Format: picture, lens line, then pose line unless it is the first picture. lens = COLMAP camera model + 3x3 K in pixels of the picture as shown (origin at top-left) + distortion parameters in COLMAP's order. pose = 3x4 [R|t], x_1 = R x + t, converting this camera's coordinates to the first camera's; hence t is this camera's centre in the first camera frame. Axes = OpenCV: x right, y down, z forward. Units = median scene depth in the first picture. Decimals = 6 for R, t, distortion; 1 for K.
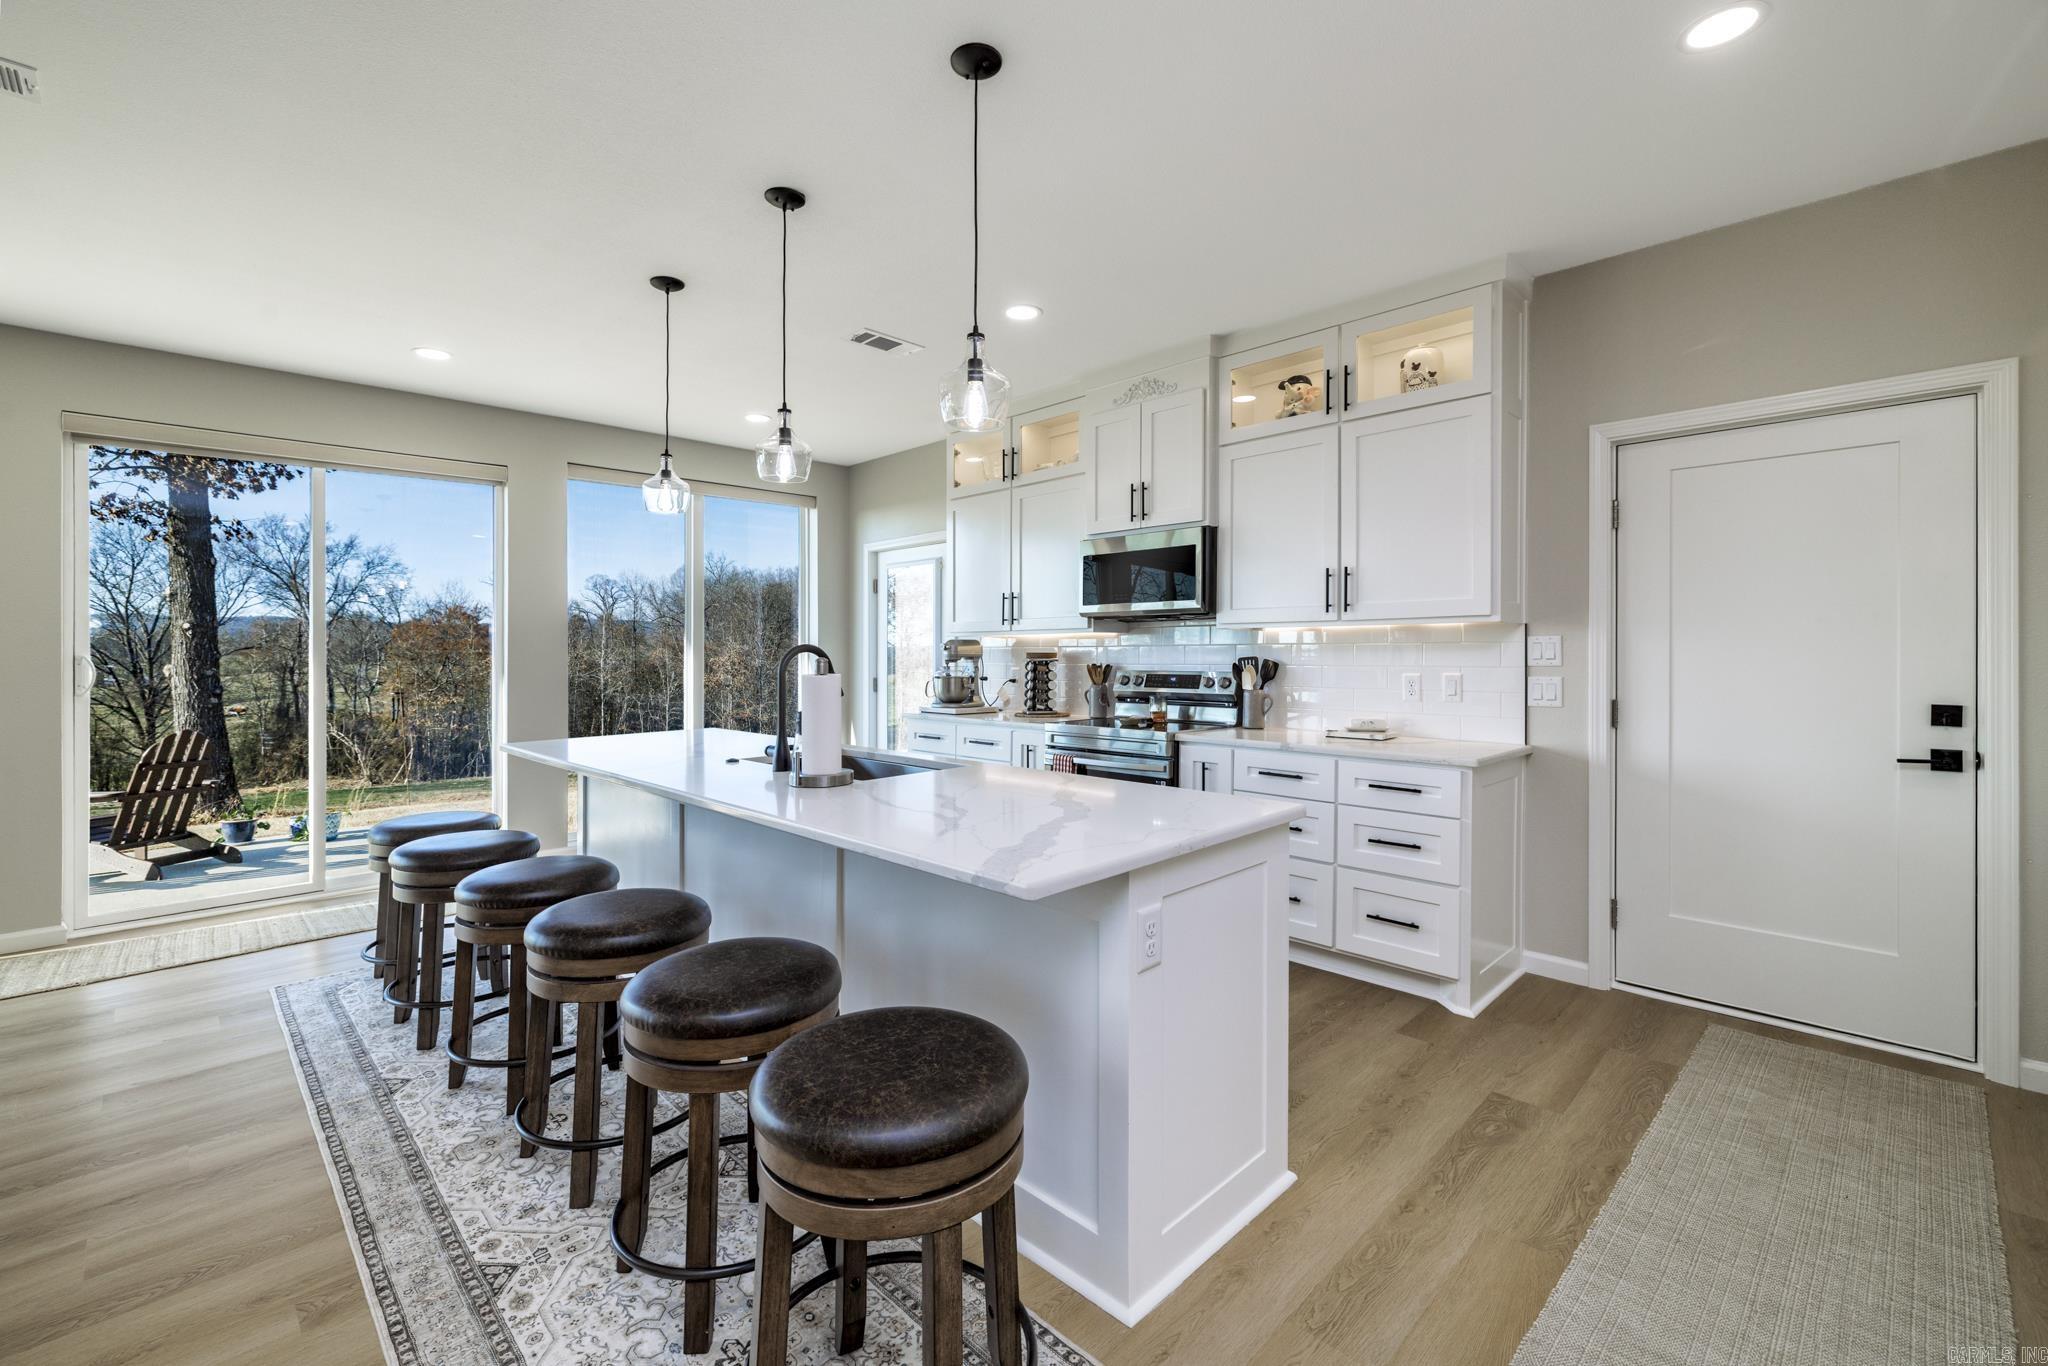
lens RADIAL K [[866.4, 0, 1019.5], [0, 866.4, 656.0], [0, 0, 1]] dist [-0.000441, 0.000004]
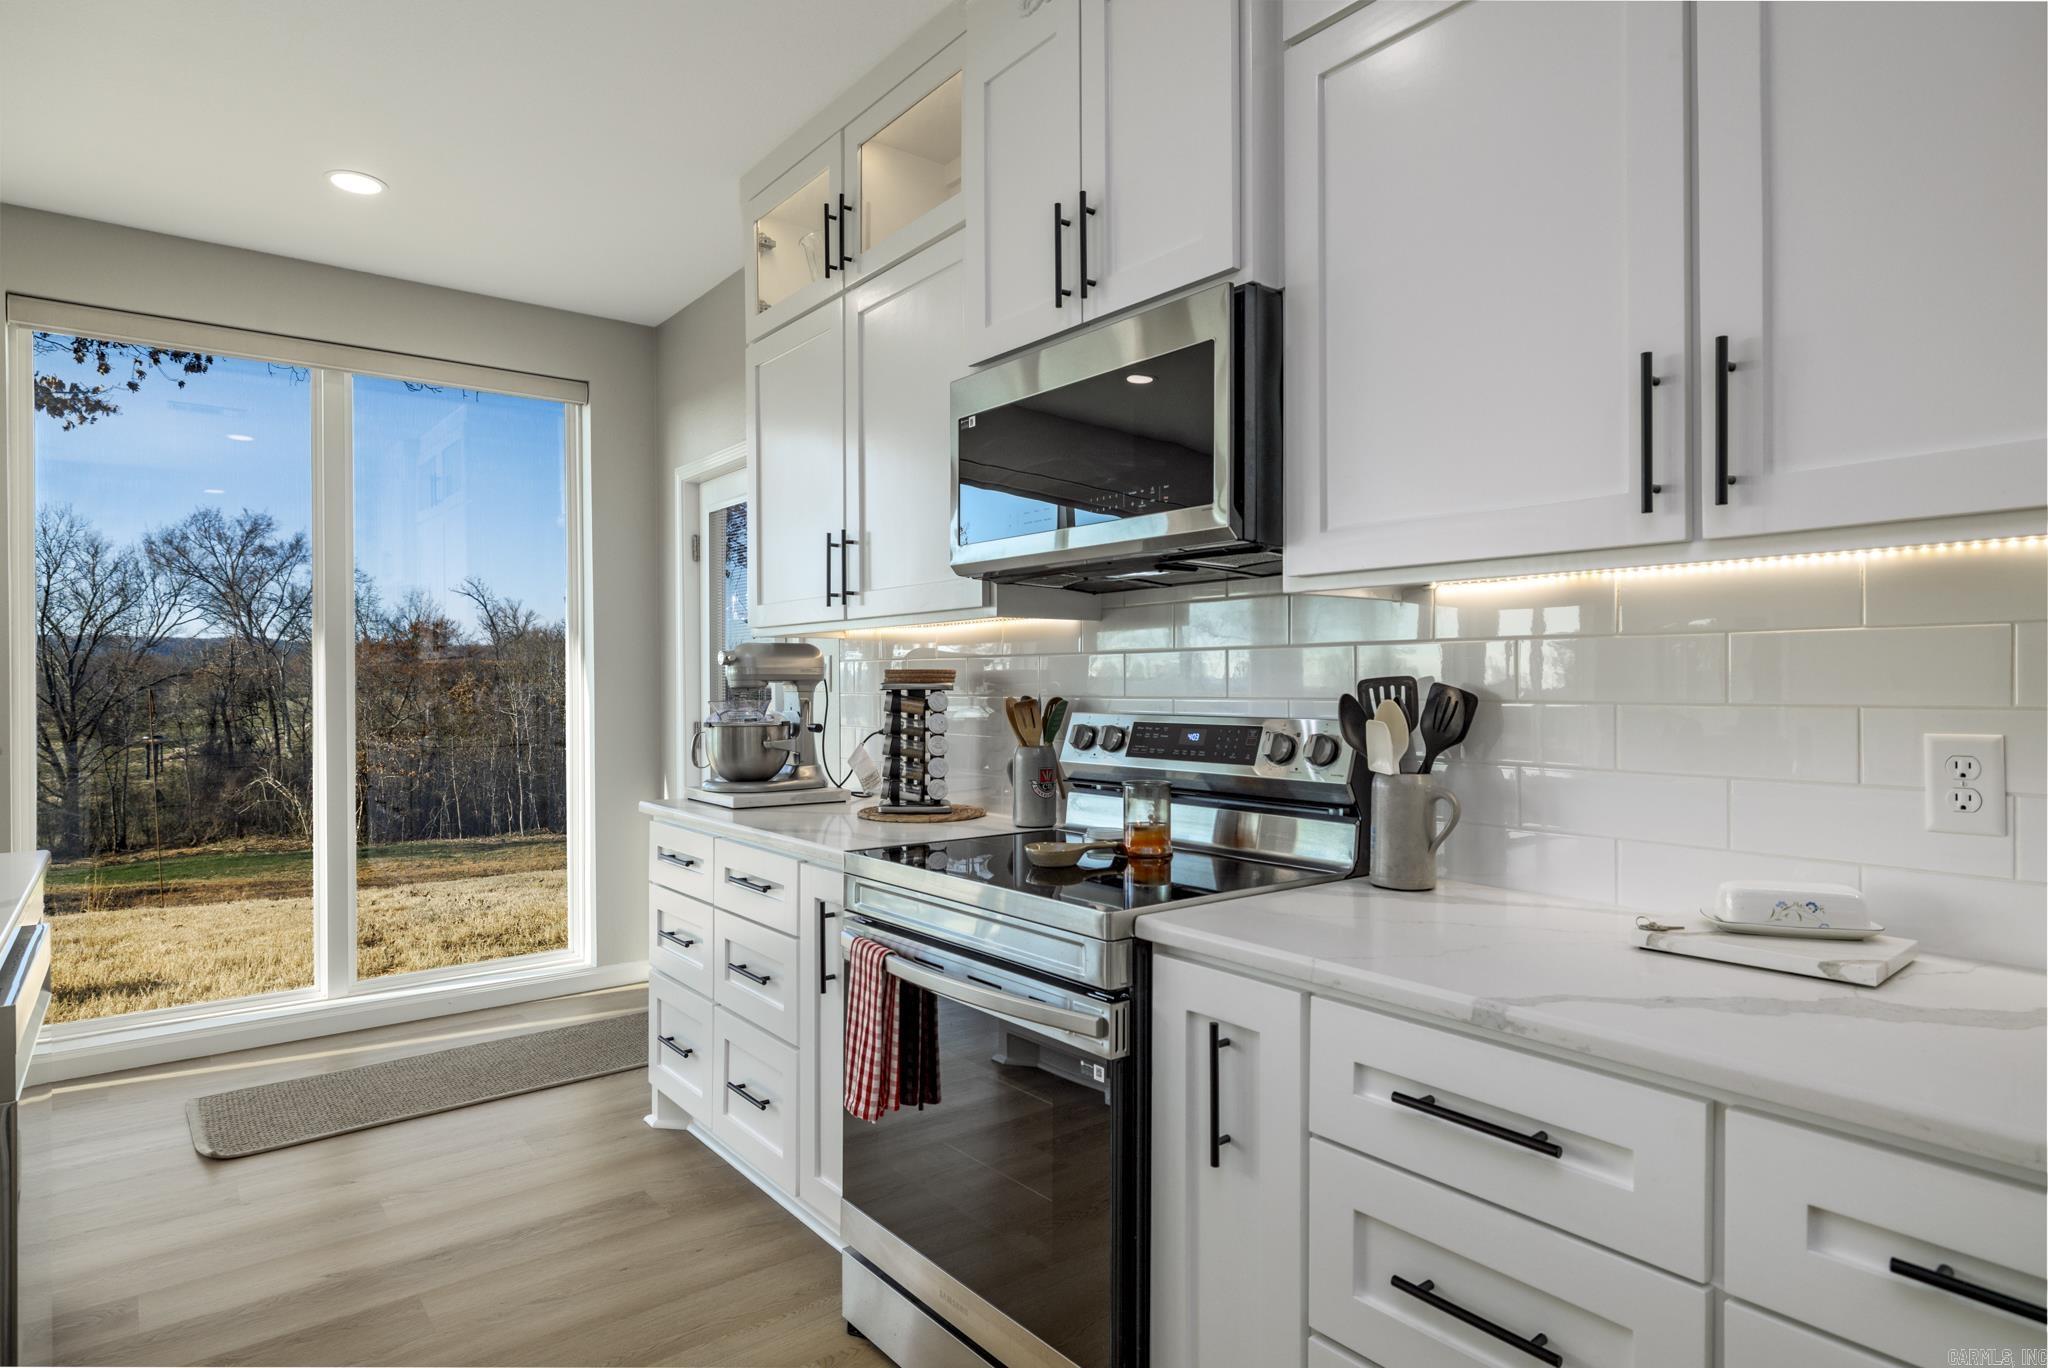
lens RADIAL K [[1134.7, 0, 1011.9], [0, 1134.7, 663.3], [0, 0, 1]] dist [-0.002658, 0.000603]
pose [[0.992081, -0.003049, -0.125564, 0.170457], [0.000767, 0.999834, -0.018221, 0.003716], [0.125599, 0.017981, 0.991918, 0.527039]]
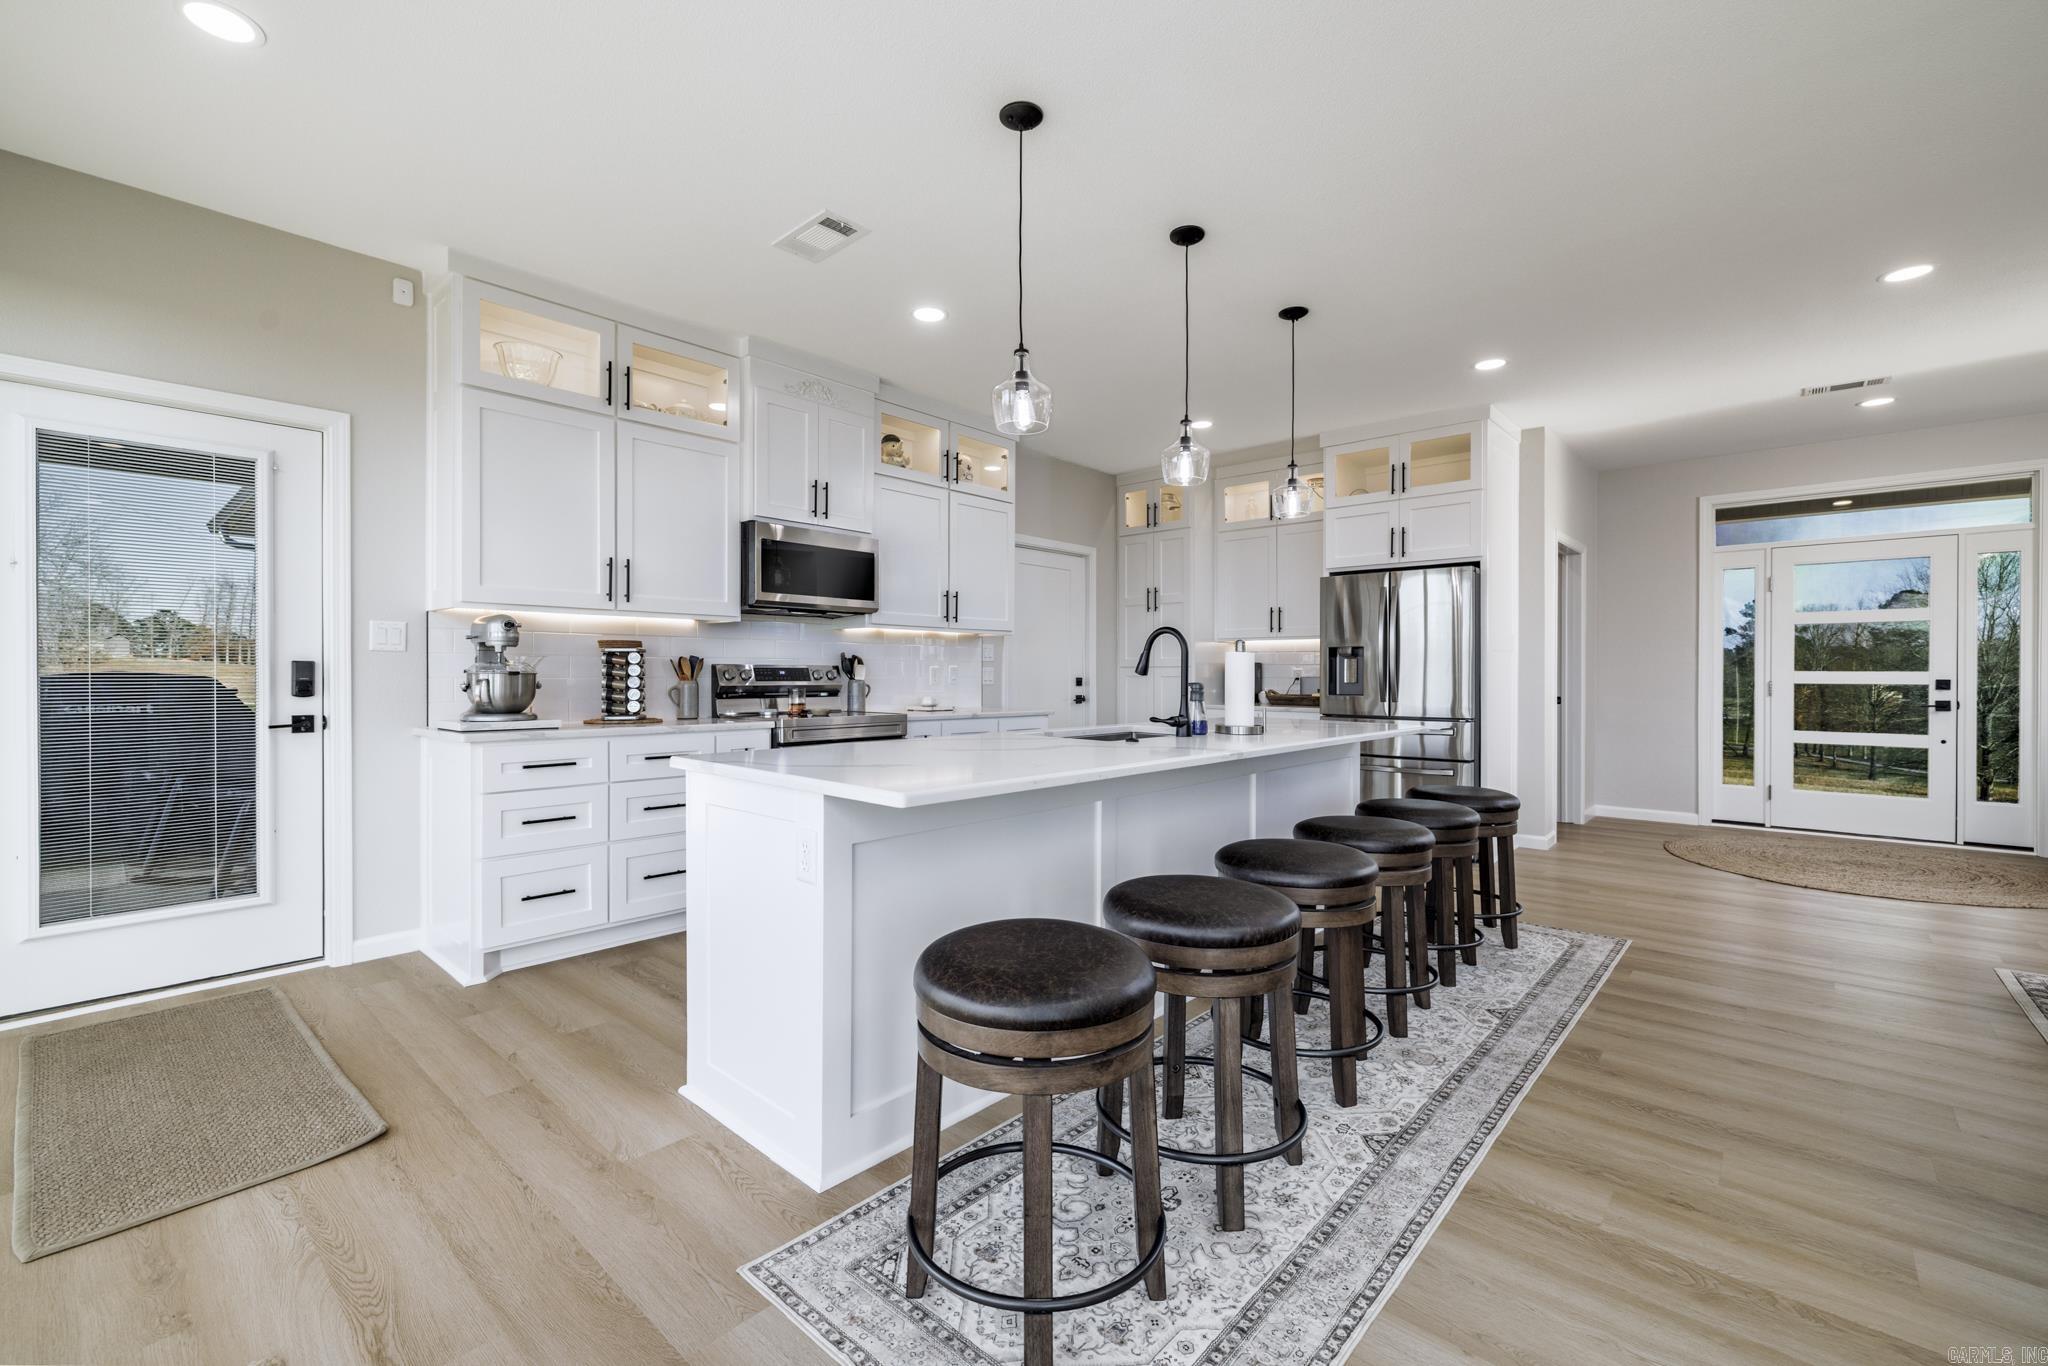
lens RADIAL K [[866.4, 0, 1010.9], [0, 866.4, 676.9], [0, 0, 1]] dist [-0.000441, 0.000004]
pose [[-0.046884, -0.001181, 0.998900, -0.904579], [-0.000507, 0.999999, 0.001158, 0.031831], [-0.998900, -0.000452, -0.046885, 0.823299]]
